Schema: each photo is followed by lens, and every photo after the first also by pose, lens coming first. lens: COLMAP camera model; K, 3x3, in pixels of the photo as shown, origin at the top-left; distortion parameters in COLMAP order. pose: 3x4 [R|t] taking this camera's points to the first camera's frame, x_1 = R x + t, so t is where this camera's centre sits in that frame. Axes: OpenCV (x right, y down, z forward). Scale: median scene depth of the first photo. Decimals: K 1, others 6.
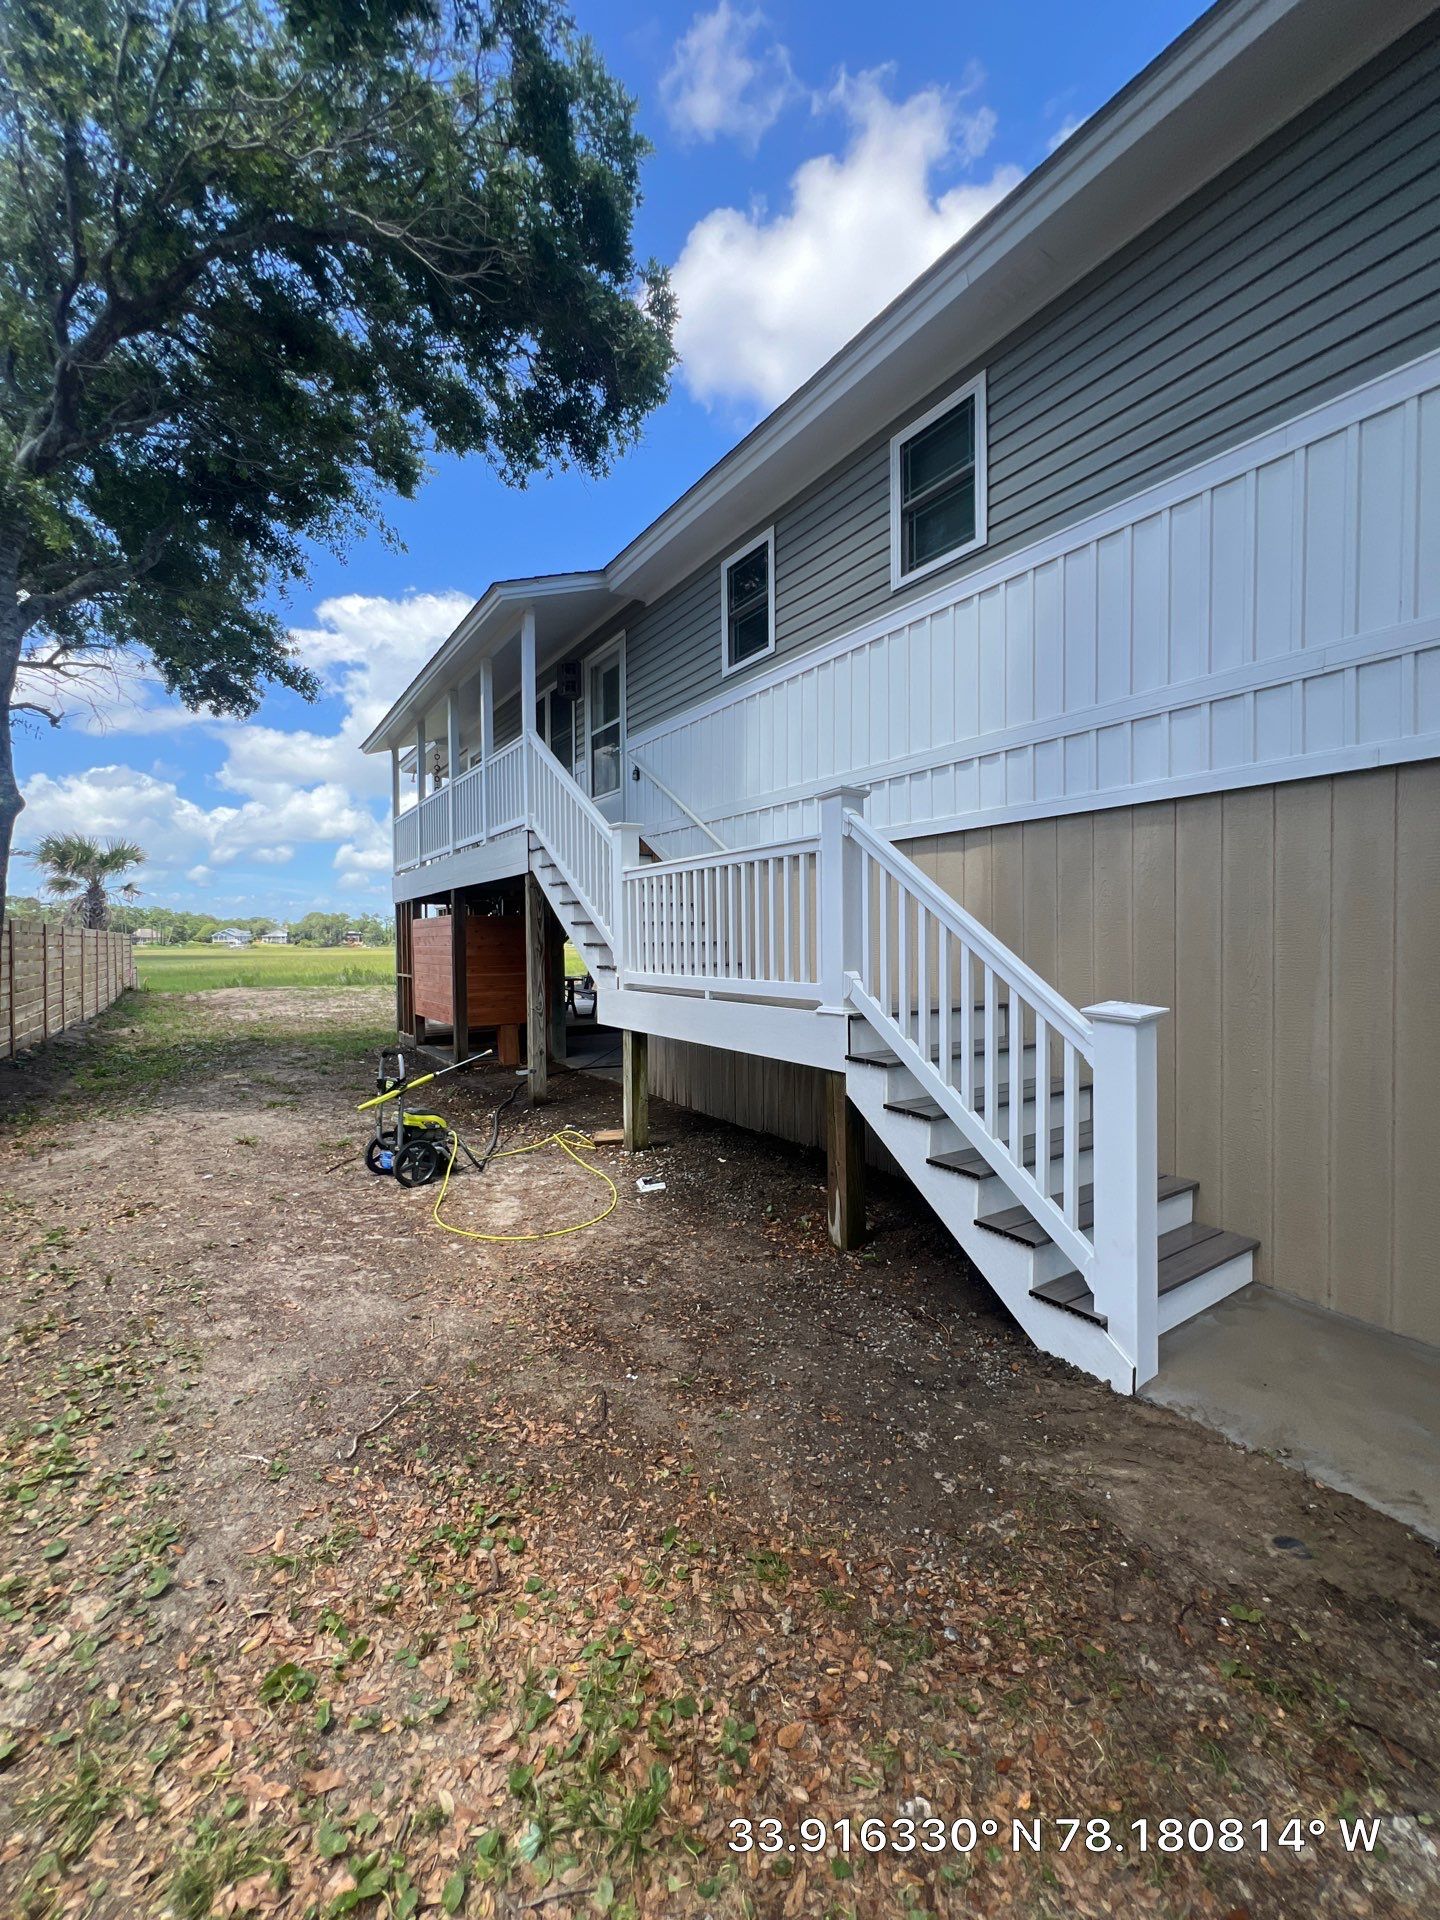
lens RADIAL K [[769.6, 0, 721.6], [0, 769.6, 956.5], [0, 0, 1]] dist [-0.002763, 0.000549]
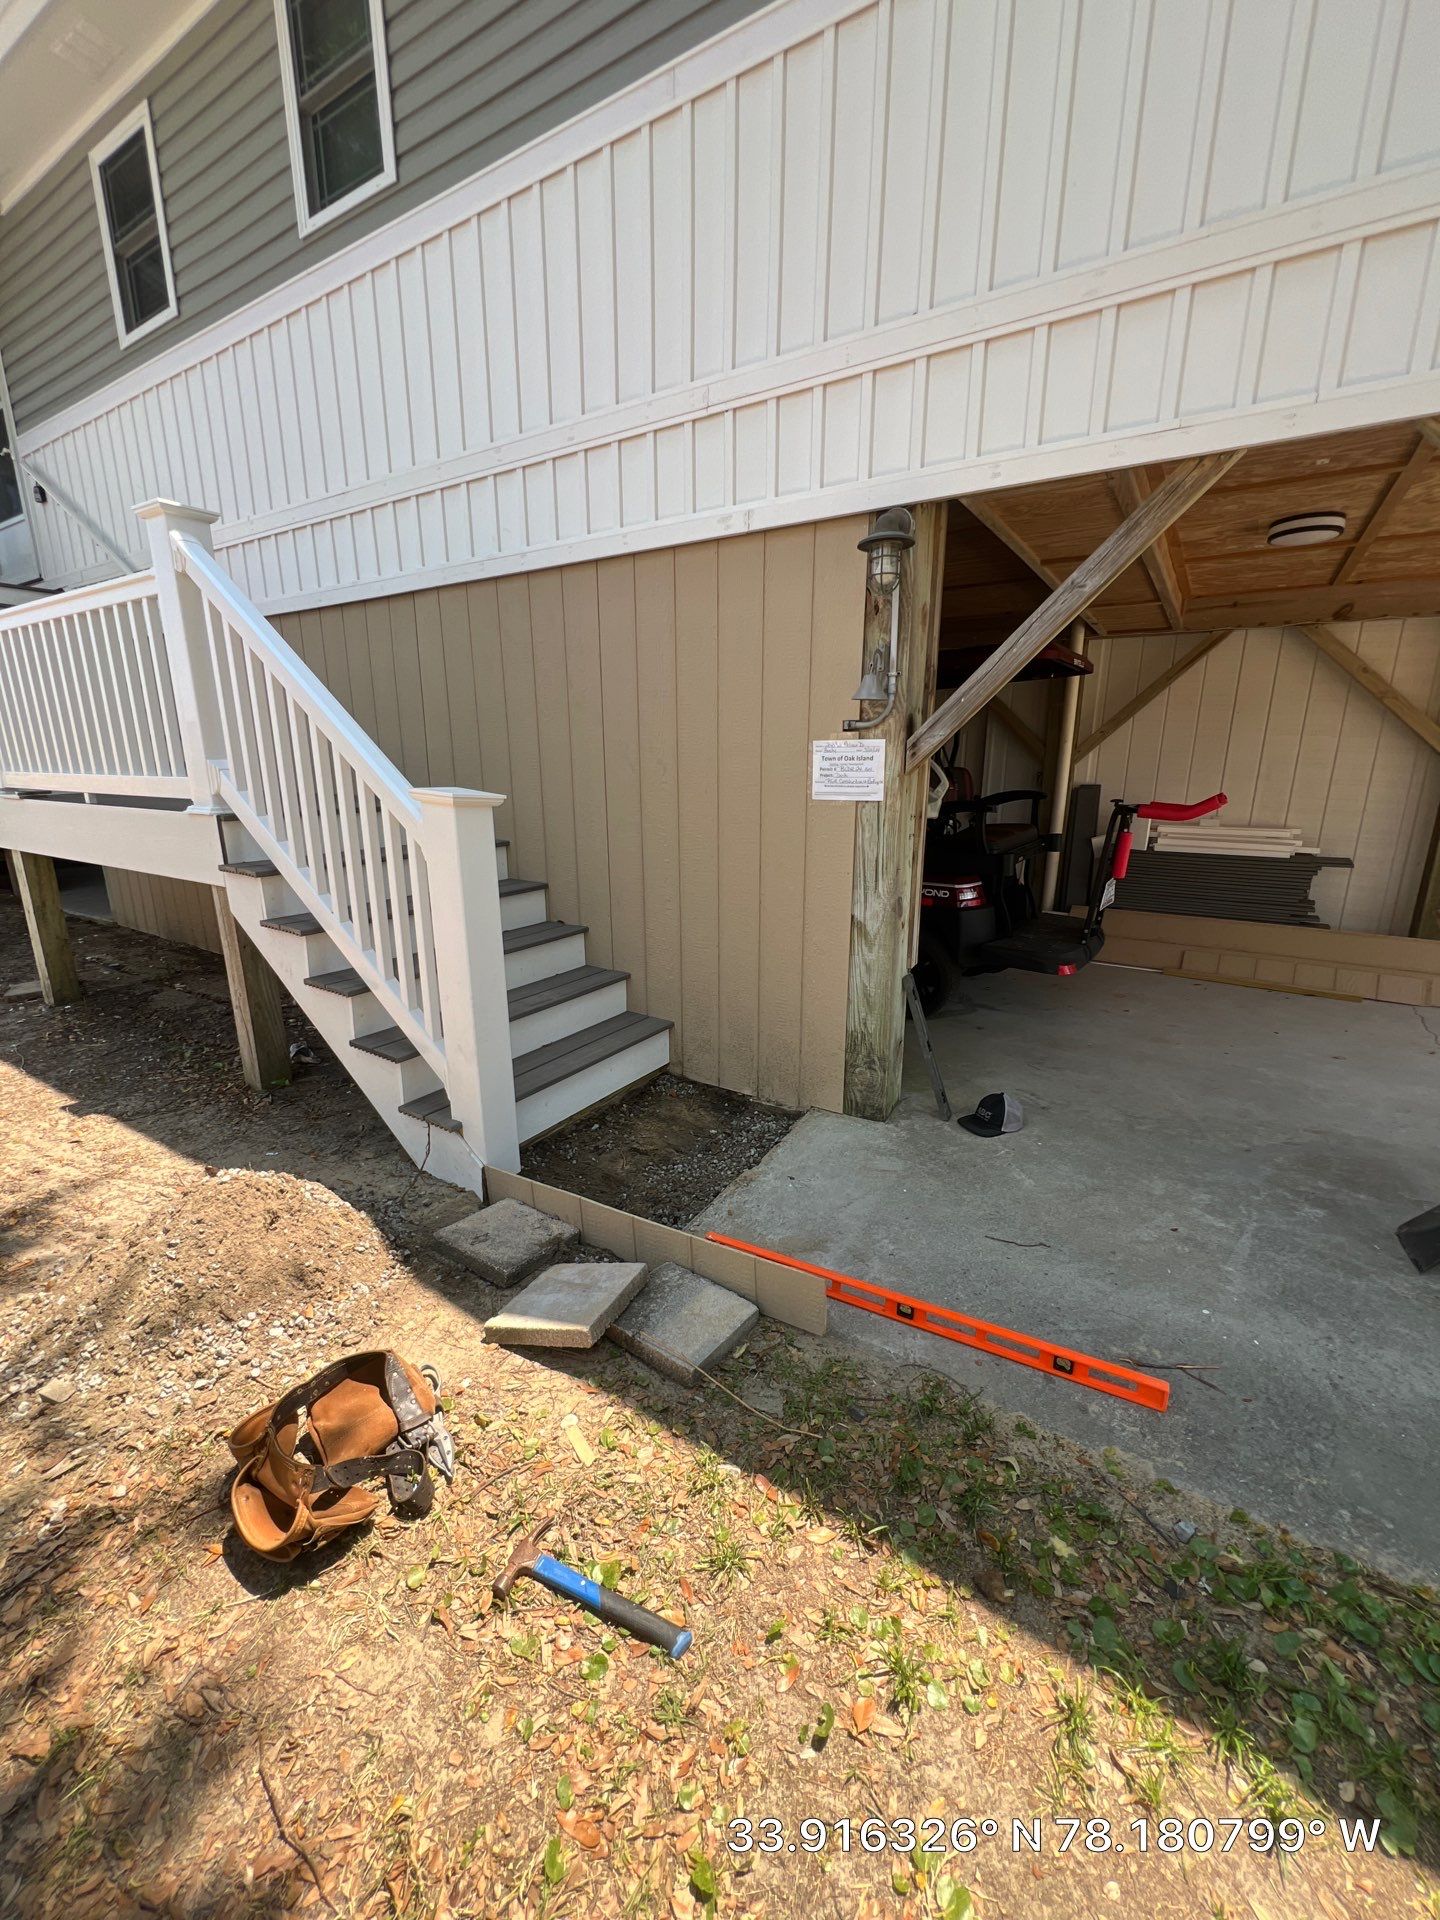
lens RADIAL K [[769.6, 0, 721.6], [0, 769.6, 956.5], [0, 0, 1]] dist [-0.002763, 0.000549]
pose [[0.917468, -0.091440, 0.387159, 0.206447], [-0.000308, 0.973061, 0.230548, 0.022307], [-0.397810, -0.211640, 0.892724, 0.028405]]
